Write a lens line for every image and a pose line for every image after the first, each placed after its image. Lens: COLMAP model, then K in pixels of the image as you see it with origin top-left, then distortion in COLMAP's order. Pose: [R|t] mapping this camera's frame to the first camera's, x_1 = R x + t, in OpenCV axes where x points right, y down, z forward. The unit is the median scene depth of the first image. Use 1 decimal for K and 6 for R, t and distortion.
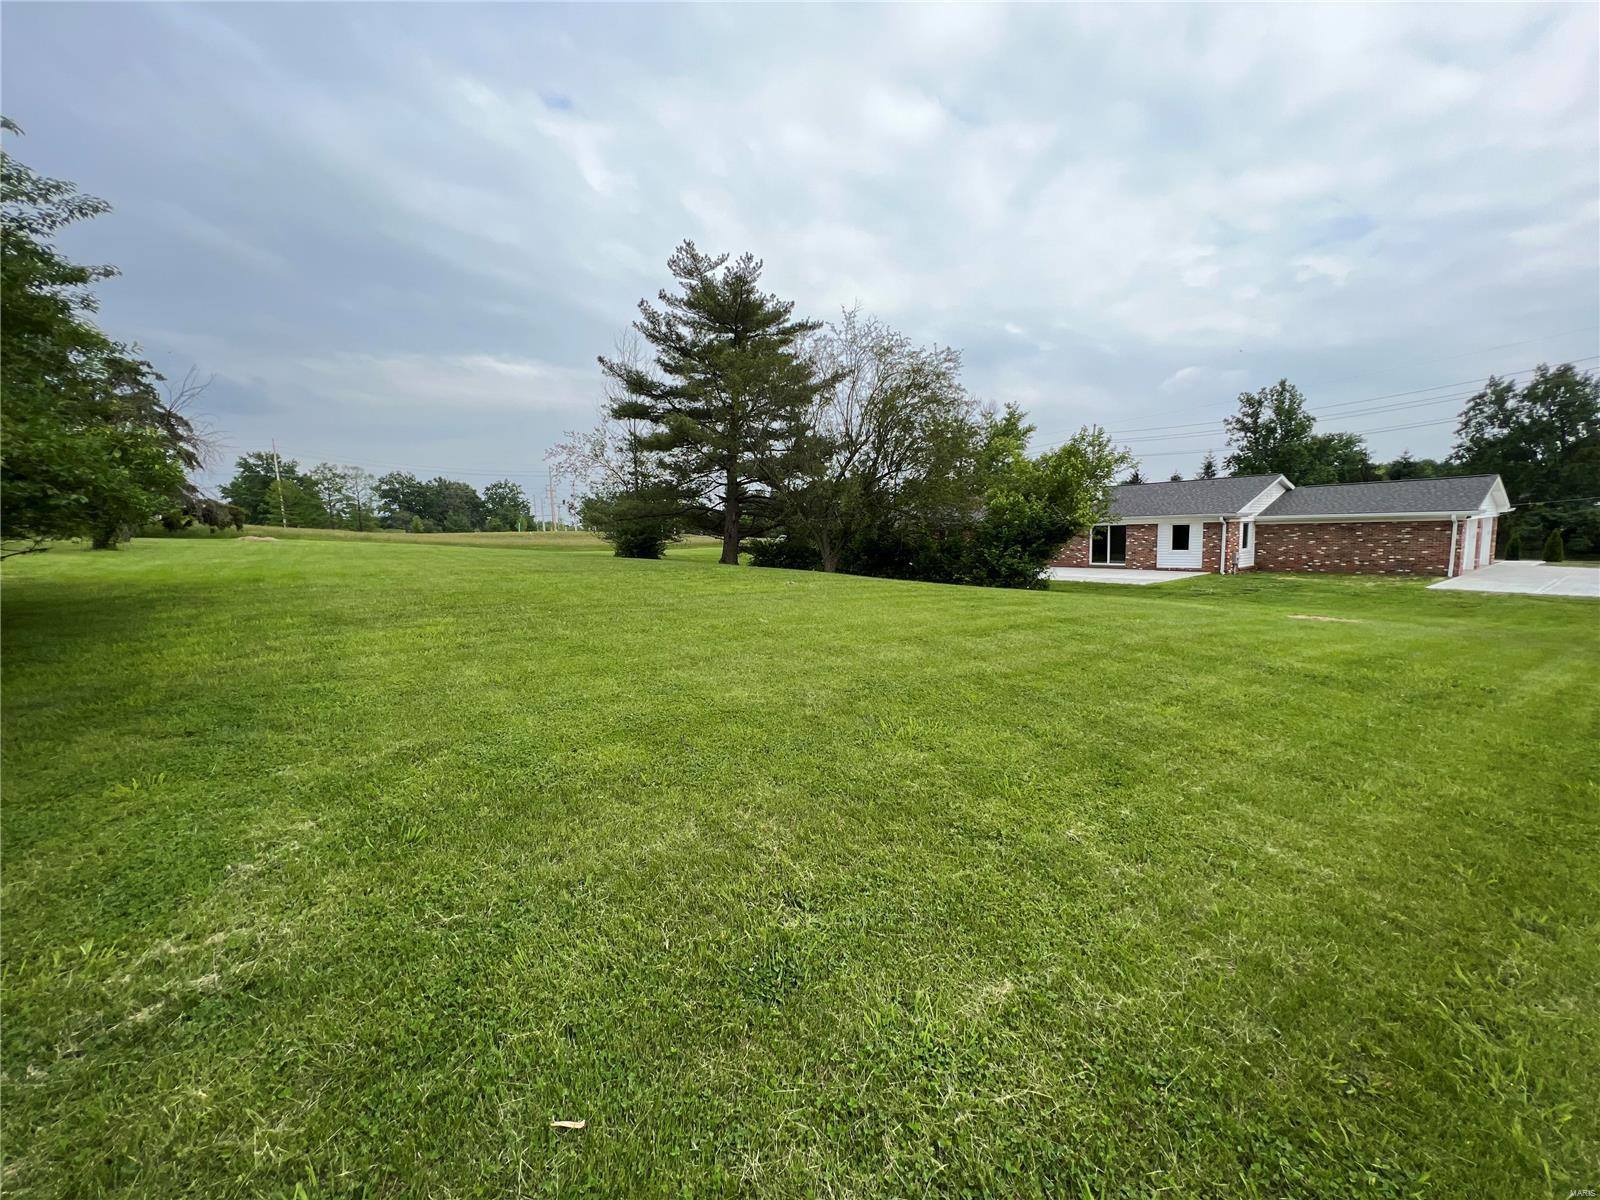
lens RADIAL K [[642.8, 0, 802.2], [0, 642.8, 601.6], [0, 0, 1]] dist [-0.003438, 0.001045]
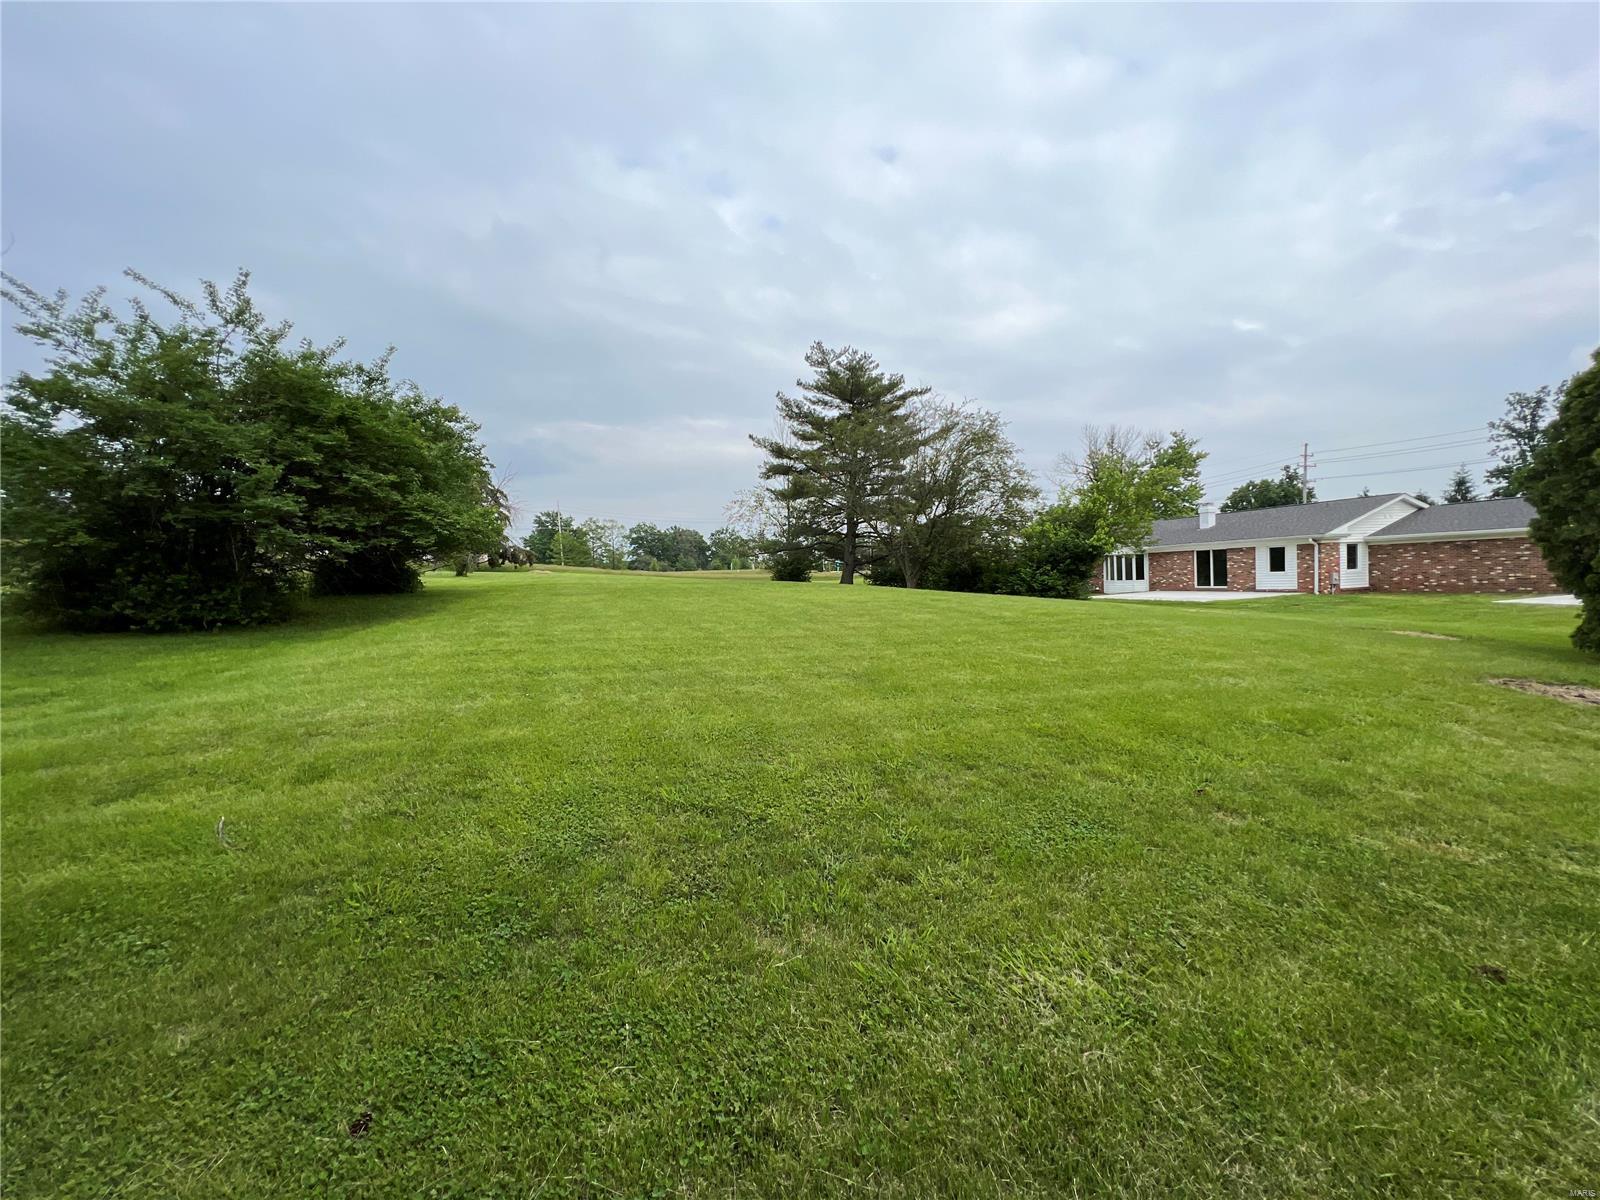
lens RADIAL K [[642.8, 0, 797.7], [0, 642.8, 602.0], [0, 0, 1]] dist [-0.003438, 0.001045]
pose [[0.946353, 0.003798, -0.323113, 0.184282], [-0.023063, 0.998175, -0.055814, 0.039729], [0.322311, 0.060271, 0.944713, -0.194758]]
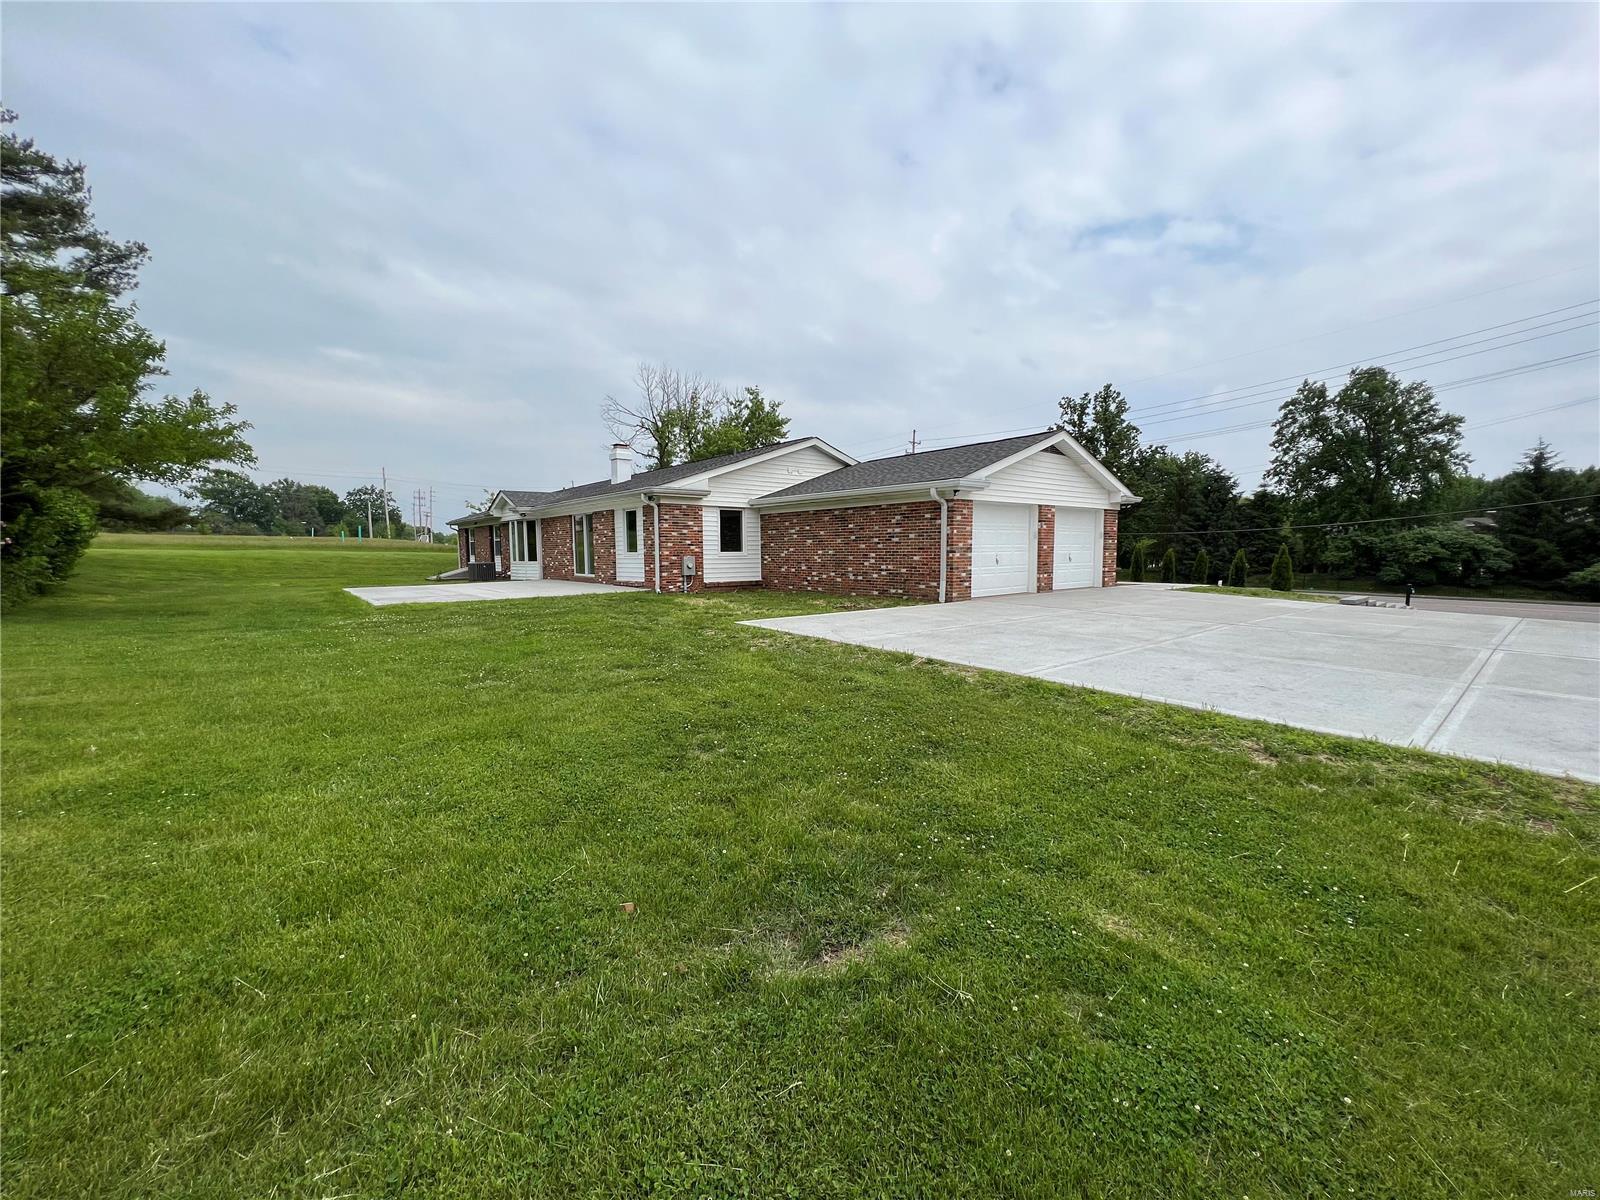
lens RADIAL K [[642.8, 0, 799.3], [0, 642.8, 608.6], [0, 0, 1]] dist [-0.003438, 0.001045]
pose [[0.997566, 0.019719, 0.066878, 0.662254], [-0.018159, 0.999550, -0.023865, -0.014322], [-0.067319, 0.022593, 0.997476, 0.359055]]
